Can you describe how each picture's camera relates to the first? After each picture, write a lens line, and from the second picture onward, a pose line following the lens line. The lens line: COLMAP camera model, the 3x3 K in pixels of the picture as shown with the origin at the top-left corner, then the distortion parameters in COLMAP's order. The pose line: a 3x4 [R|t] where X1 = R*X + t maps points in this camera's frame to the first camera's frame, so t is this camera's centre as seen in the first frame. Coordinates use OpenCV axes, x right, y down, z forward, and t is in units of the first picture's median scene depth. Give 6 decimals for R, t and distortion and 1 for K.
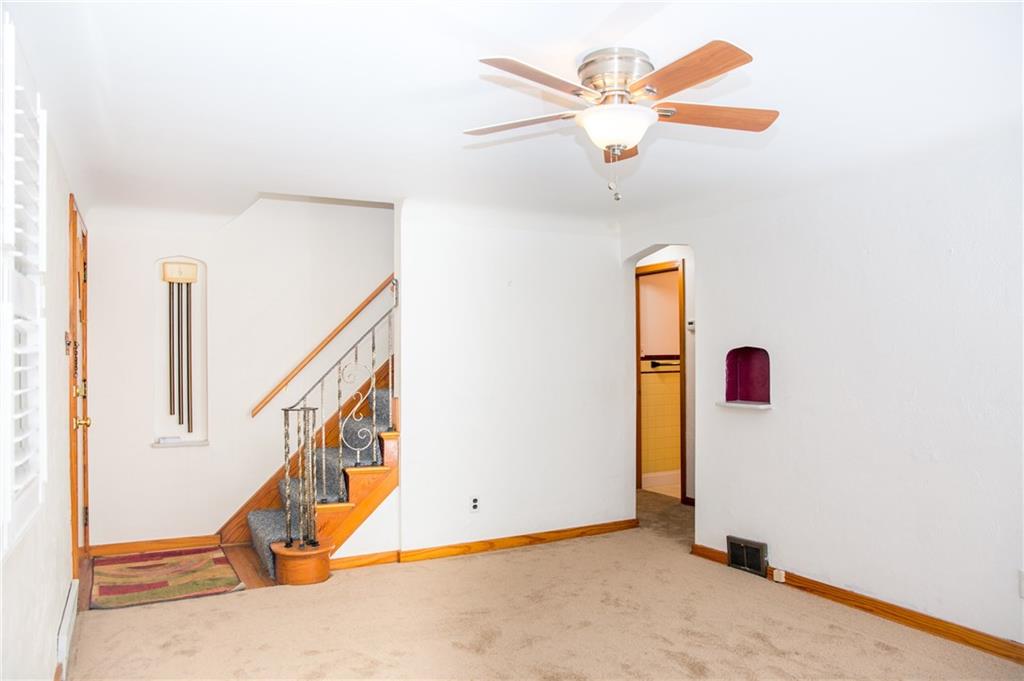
lens RADIAL K [[696.9, 0, 512.0], [0, 696.9, 340.5], [0, 0, 1]] dist [-0.106906, 0.085072]
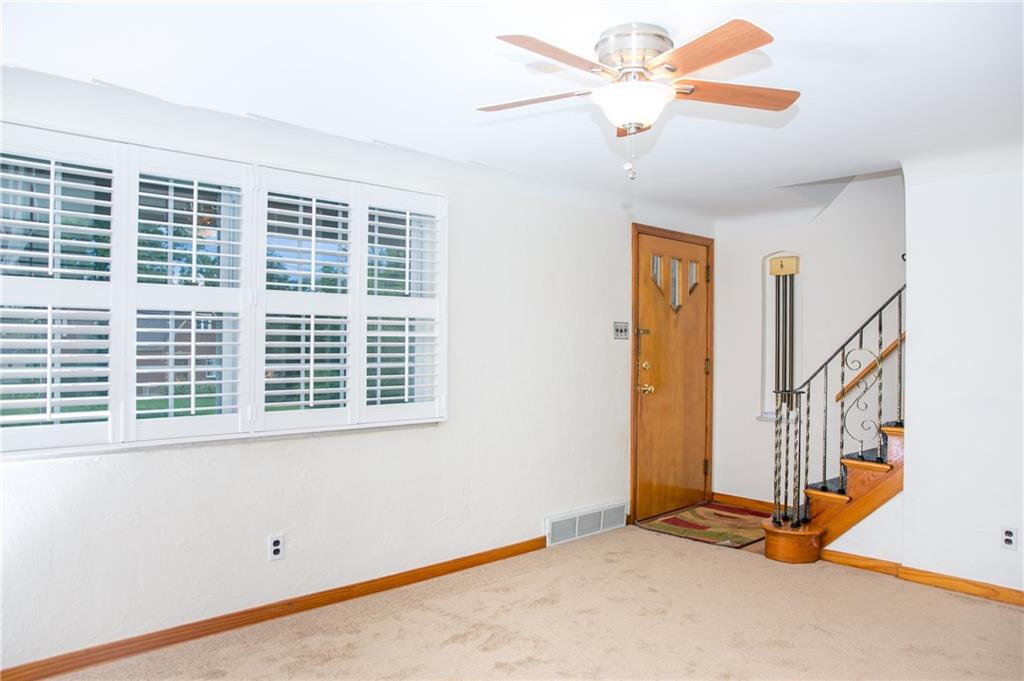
lens RADIAL K [[696.9, 0, 512.0], [0, 696.9, 340.5], [0, 0, 1]] dist [-0.106906, 0.085072]
pose [[0.311312, 0.007823, -0.950275, 0.506015], [0.007259, 0.999917, 0.010610, 0.007654], [0.950280, -0.010201, 0.311230, 0.270160]]
